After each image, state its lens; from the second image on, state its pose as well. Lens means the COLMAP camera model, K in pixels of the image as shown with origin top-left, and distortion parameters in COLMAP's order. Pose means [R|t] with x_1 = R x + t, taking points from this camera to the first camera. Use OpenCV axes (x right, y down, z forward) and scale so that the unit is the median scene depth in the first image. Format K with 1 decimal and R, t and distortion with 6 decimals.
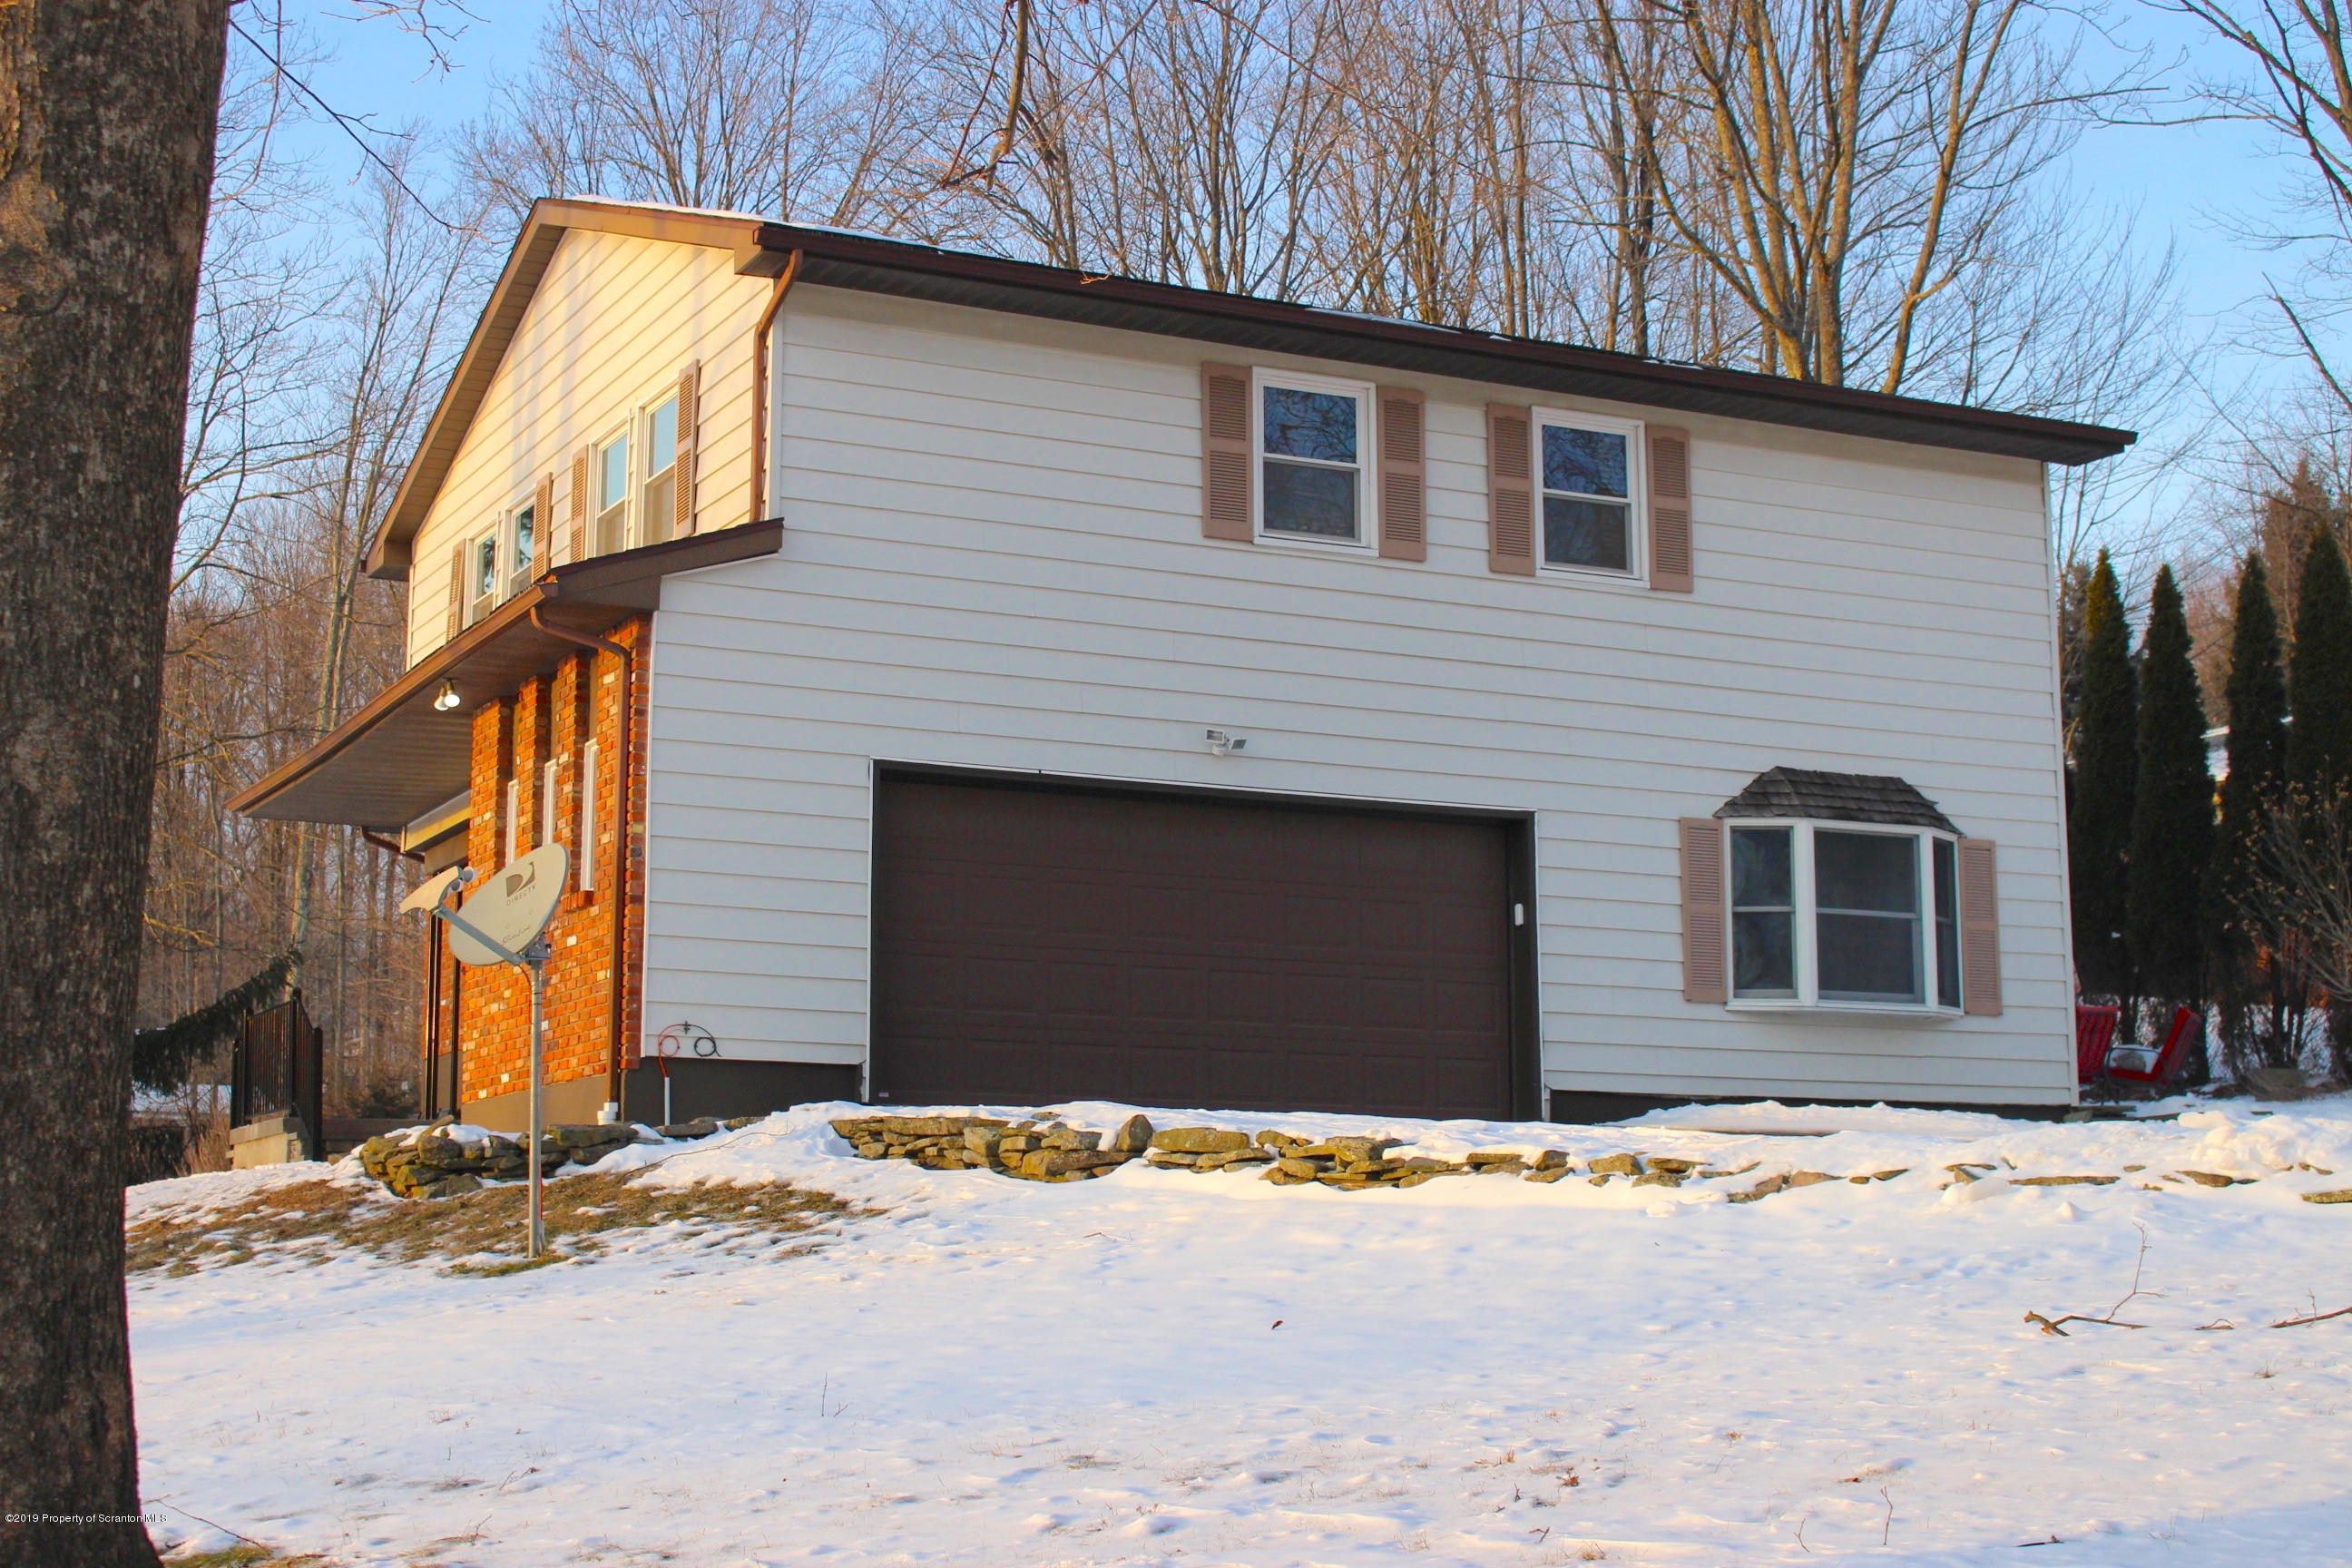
lens RADIAL K [[3361.2, 0, 1176.0], [0, 3361.2, 784.0], [0, 0, 1]] dist [-0.105239, 0.001401]
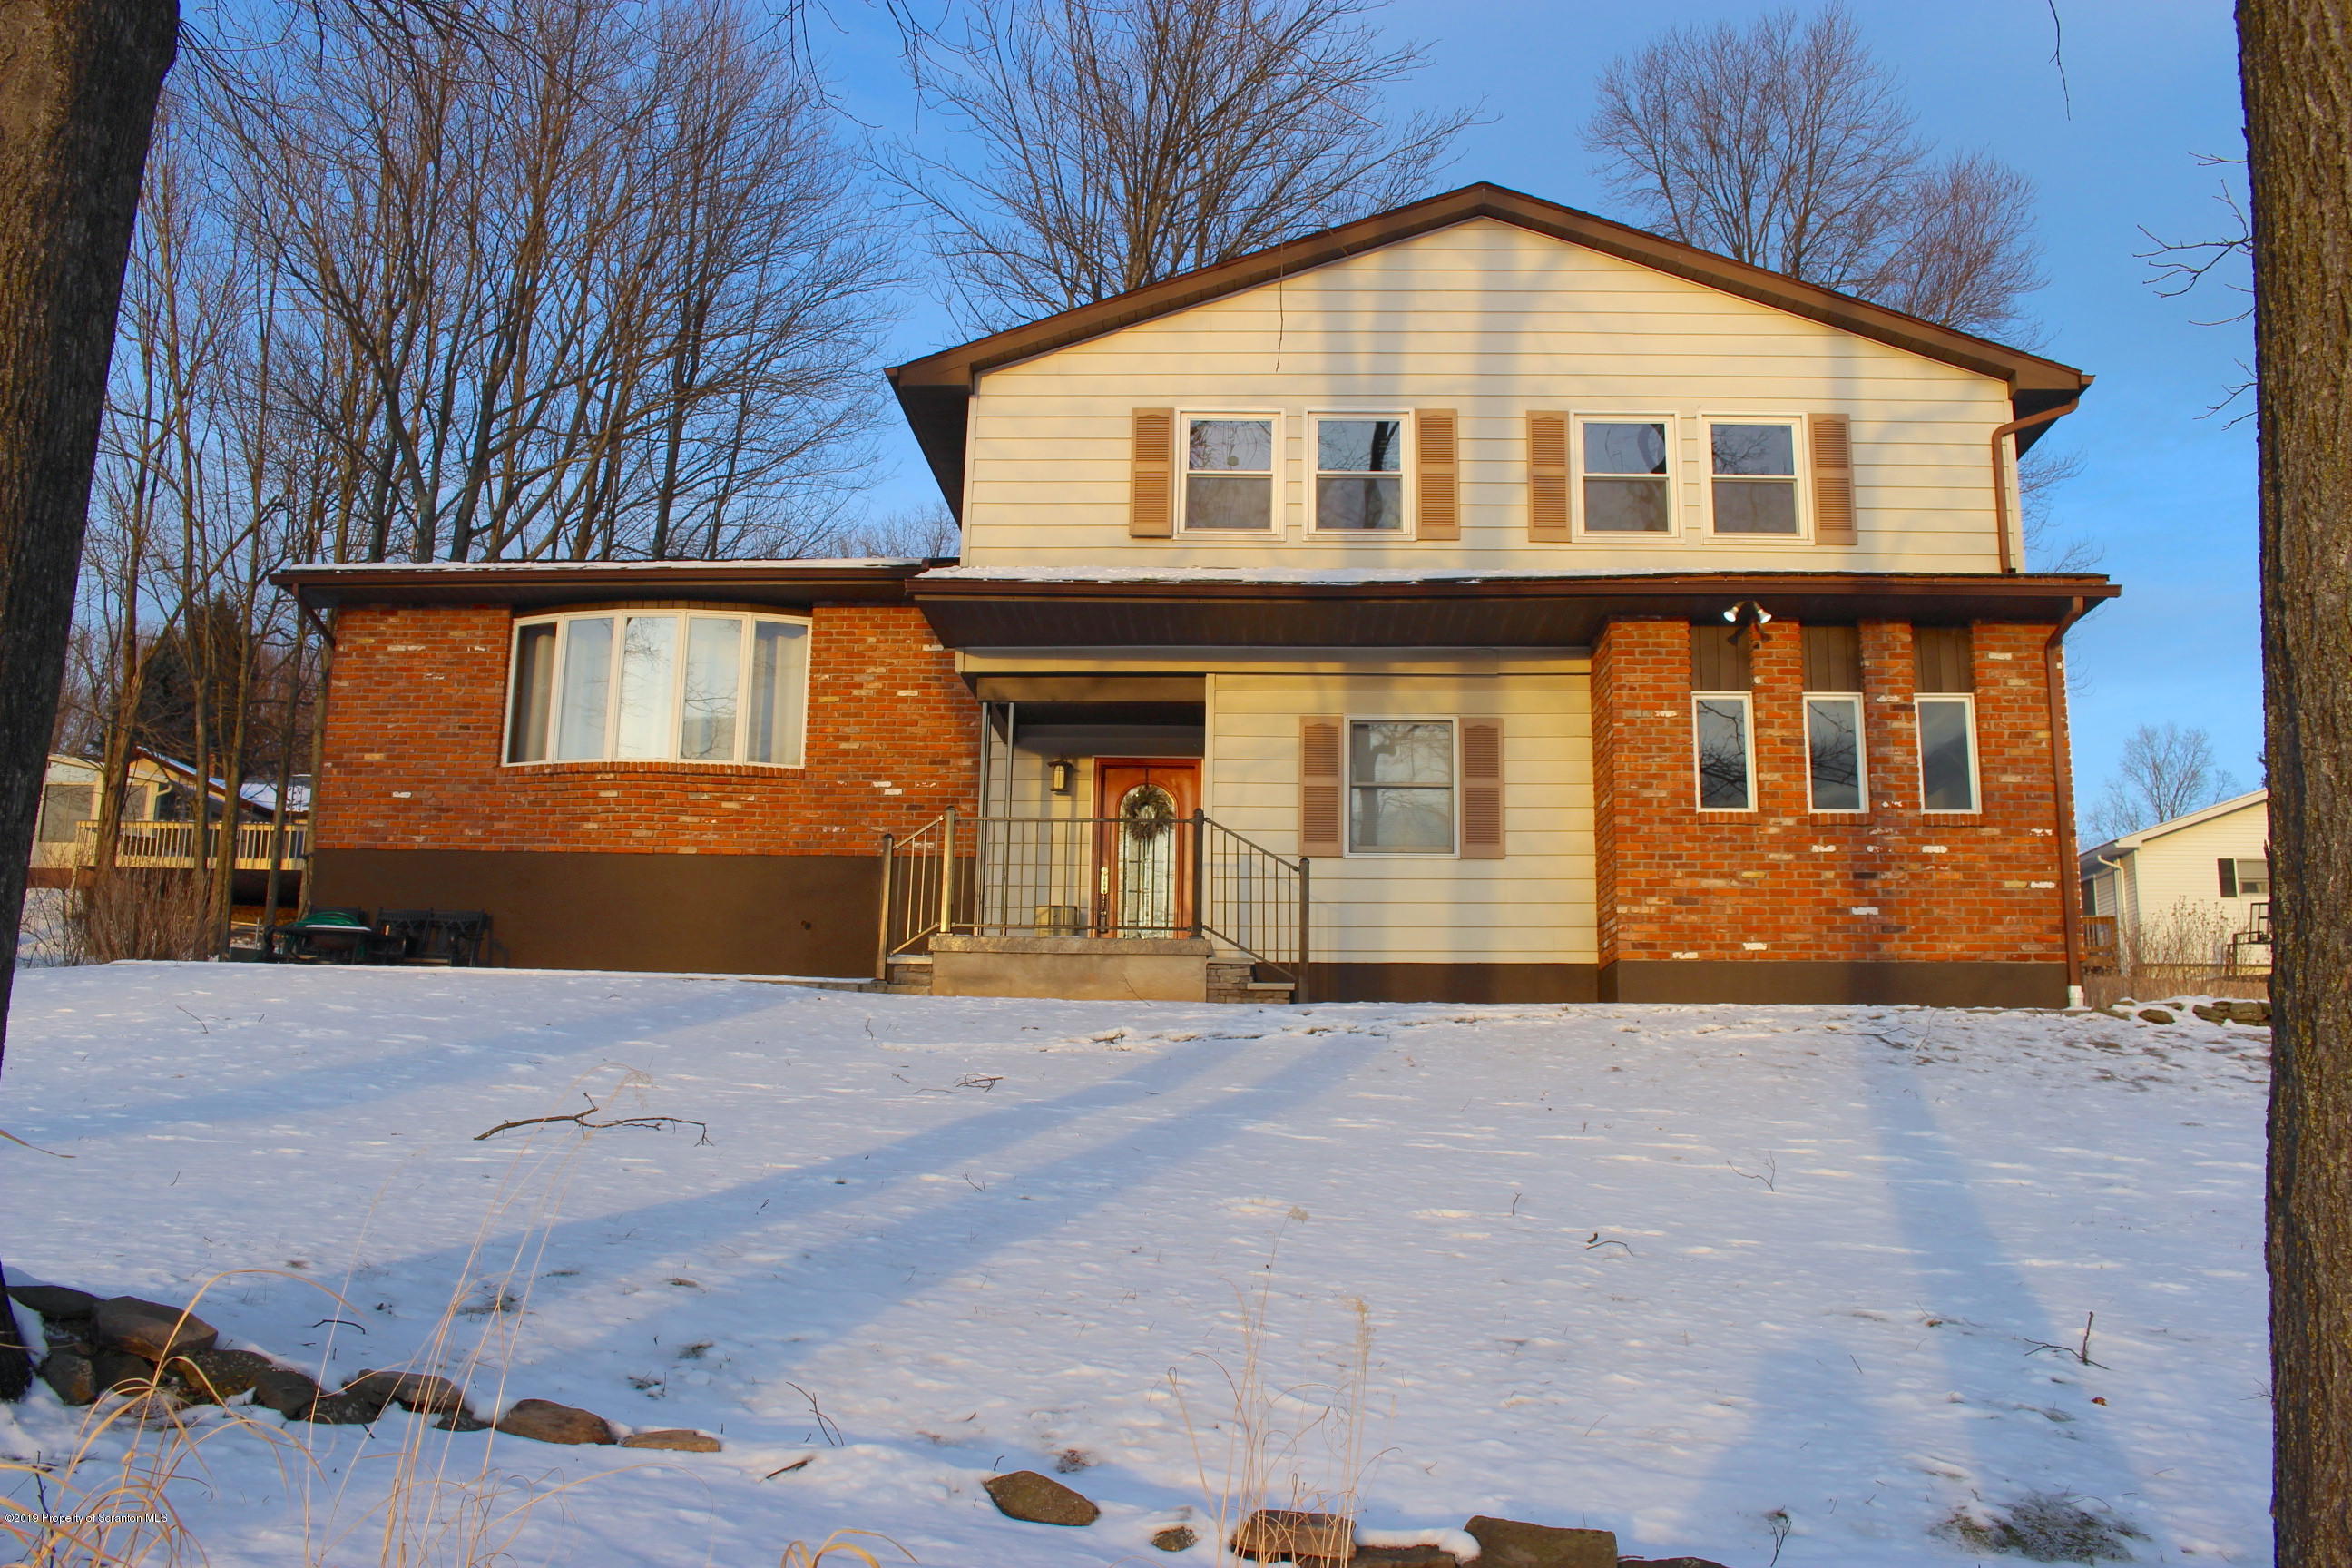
lens RADIAL K [[2006.2, 0, 1176.0], [0, 2006.2, 784.0], [0, 0, 1]] dist [-0.104451, 0.015319]
pose [[0.484809, 0.181808, 0.855515, -0.952742], [-0.151165, 0.980854, -0.122781, 0.156315], [-0.861458, -0.069798, 0.503010, 0.881410]]
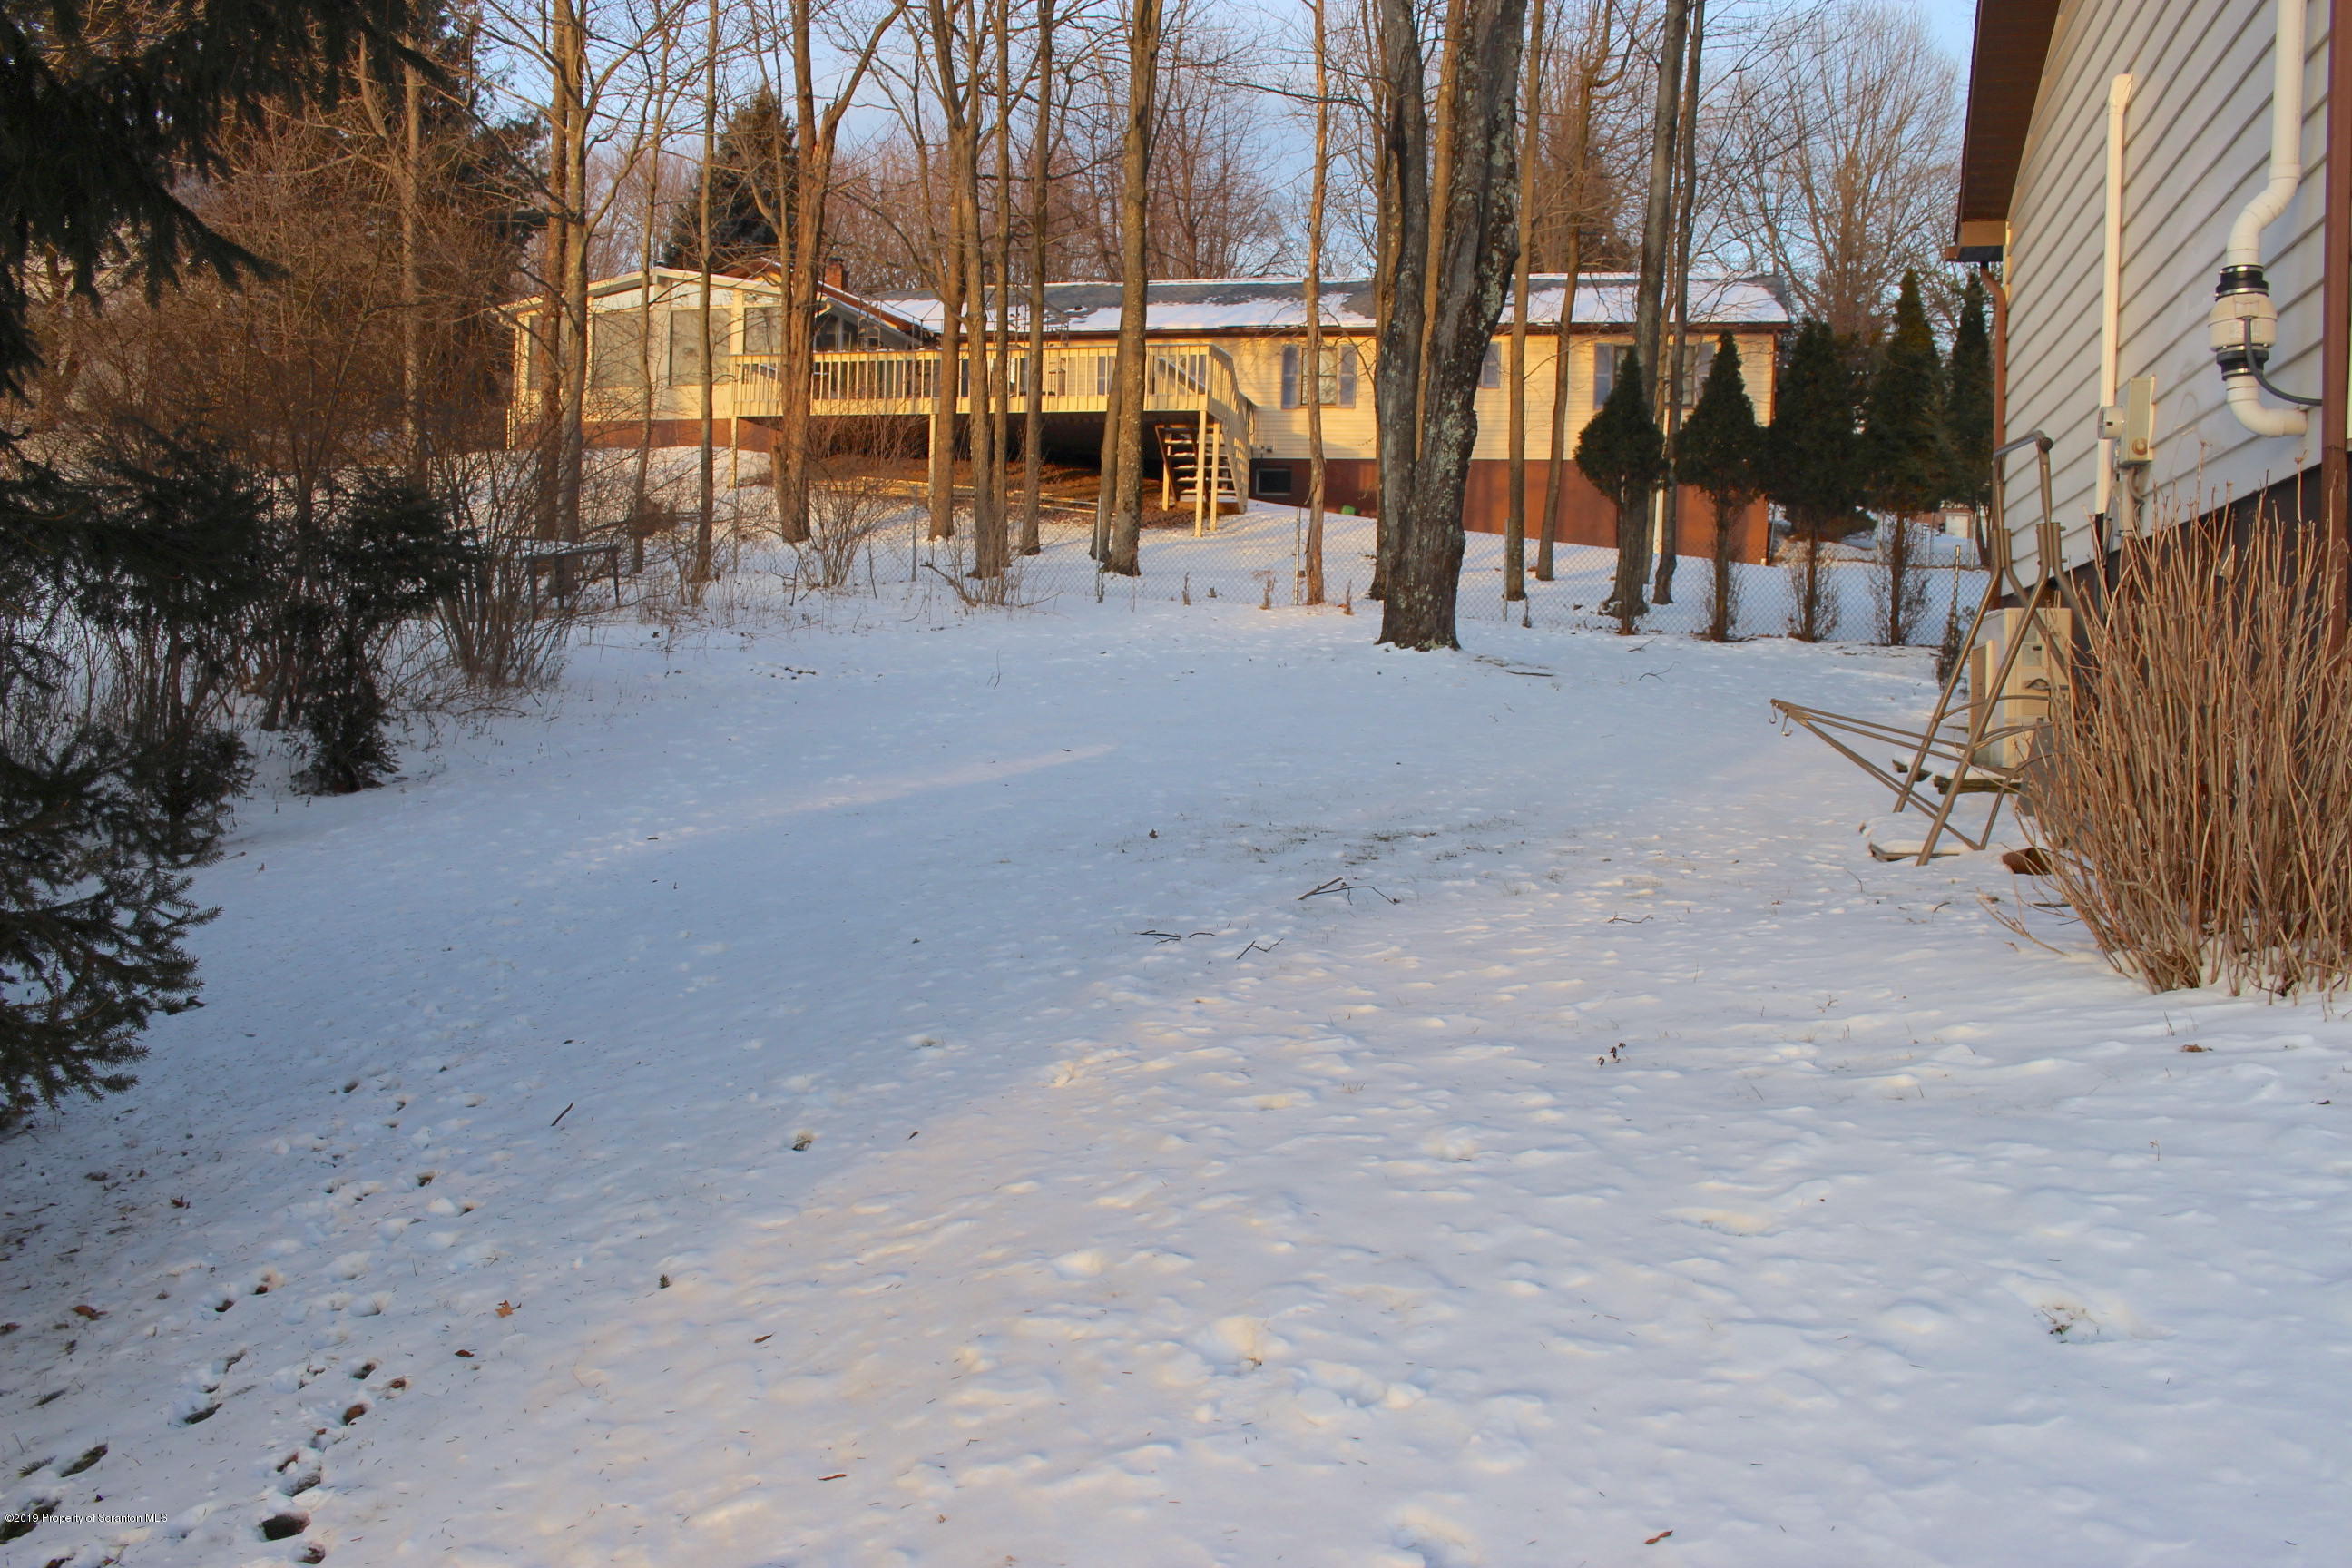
lens RADIAL K [[2006.2, 0, 1176.0], [0, 2006.2, 784.0], [0, 0, 1]] dist [-0.104451, 0.015319]
pose [[0.664963, -0.018537, 0.746646, -0.688343], [-0.140739, 0.978673, 0.149639, 0.166142], [-0.733496, -0.204586, 0.648172, 1.607065]]
